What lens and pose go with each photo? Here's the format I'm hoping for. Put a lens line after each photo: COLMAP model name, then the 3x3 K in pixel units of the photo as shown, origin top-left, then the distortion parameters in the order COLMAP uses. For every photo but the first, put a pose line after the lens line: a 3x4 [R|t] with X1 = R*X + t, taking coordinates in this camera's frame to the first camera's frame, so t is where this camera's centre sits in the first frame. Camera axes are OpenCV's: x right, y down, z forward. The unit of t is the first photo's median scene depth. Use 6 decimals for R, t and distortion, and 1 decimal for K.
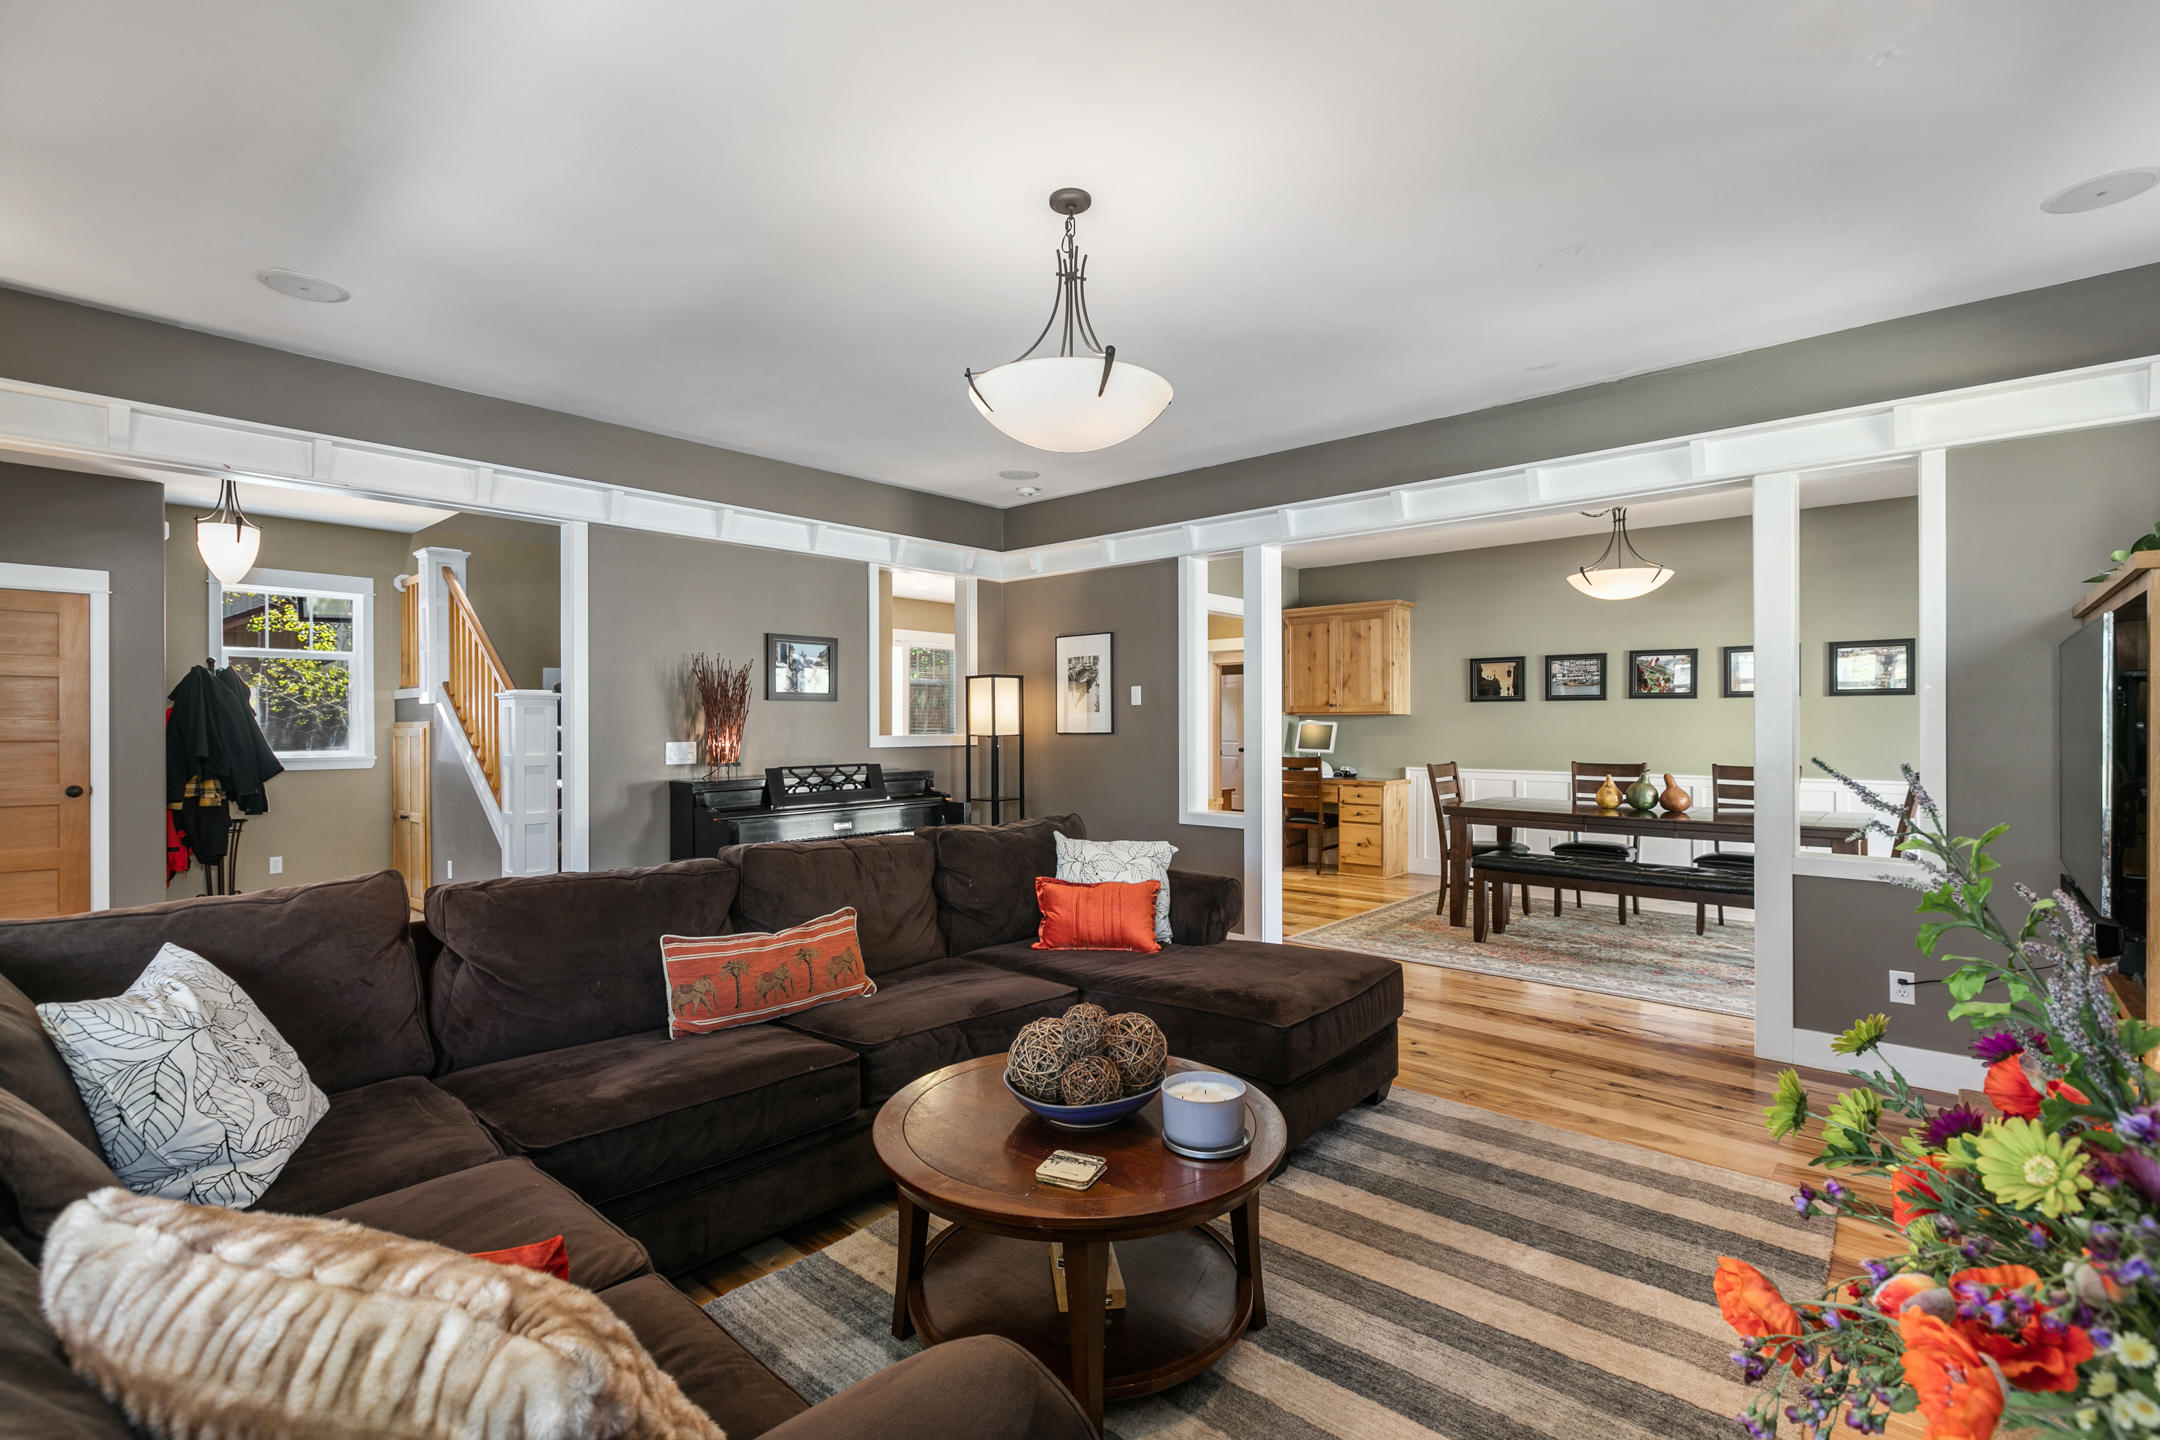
lens RADIAL K [[981.0, 0, 1075.7], [0, 981.0, 726.4], [0, 0, 1]] dist [-0.004885, 0.001236]
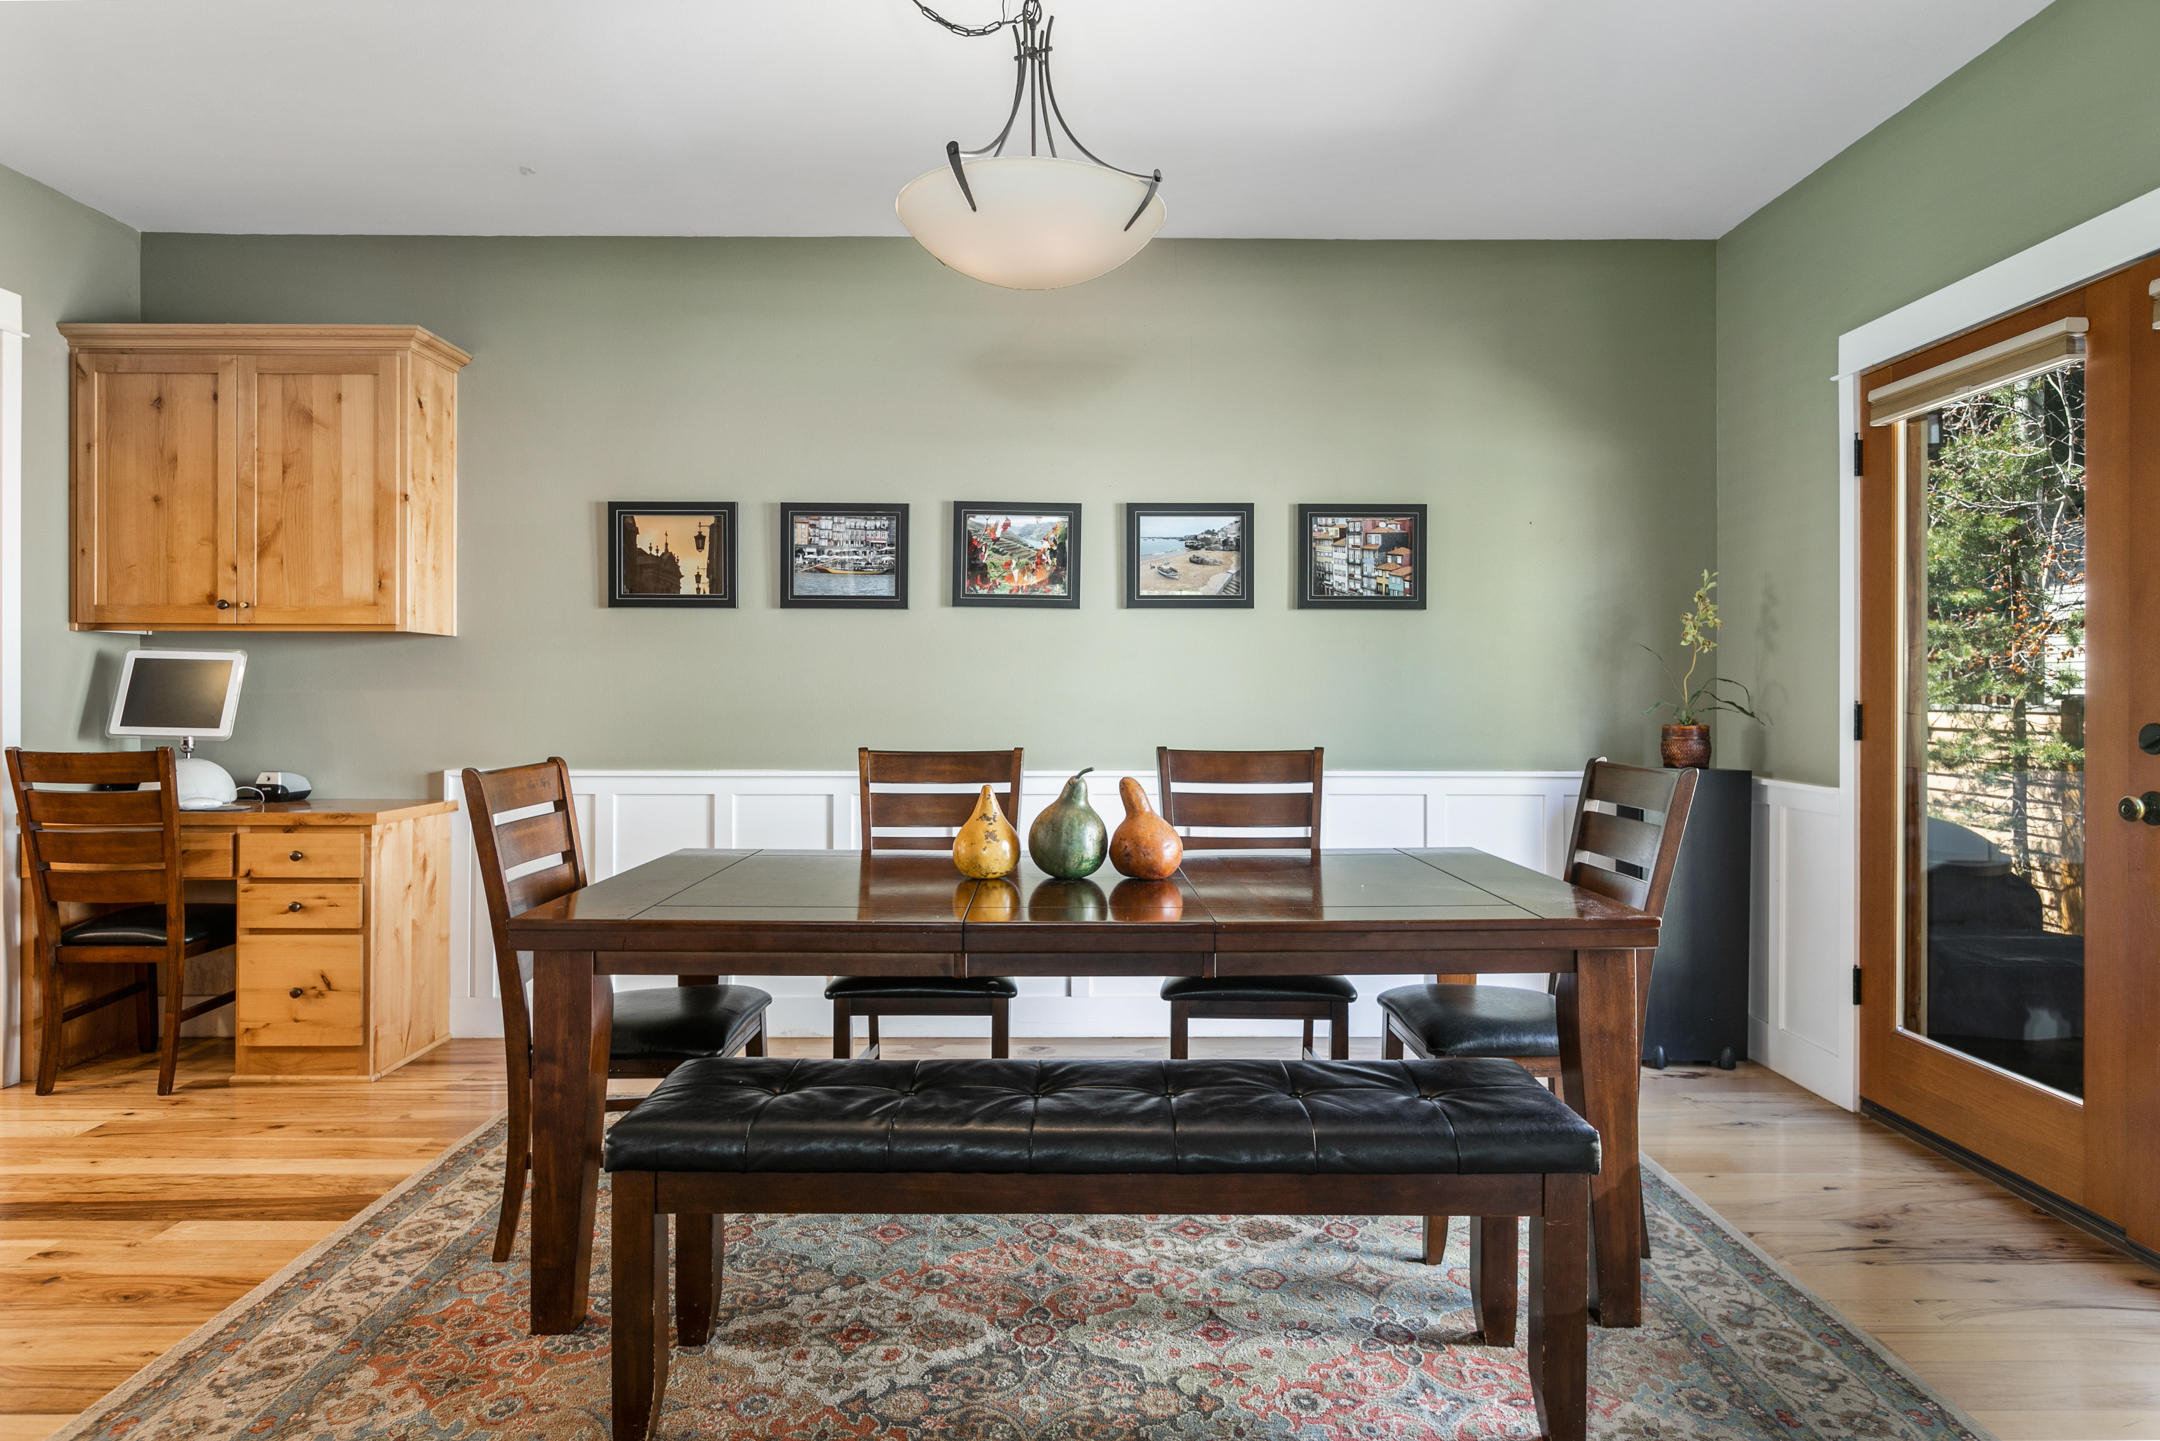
lens RADIAL K [[1260.3, 0, 1092.2], [0, 1260.3, 700.1], [0, 0, 1]] dist [-0.003789, -0.000424]
pose [[0.736870, 0.000443, 0.676034, 0.196032], [-0.002323, 0.999996, 0.001876, 0.012881], [-0.676030, -0.002953, 0.736868, 0.475830]]
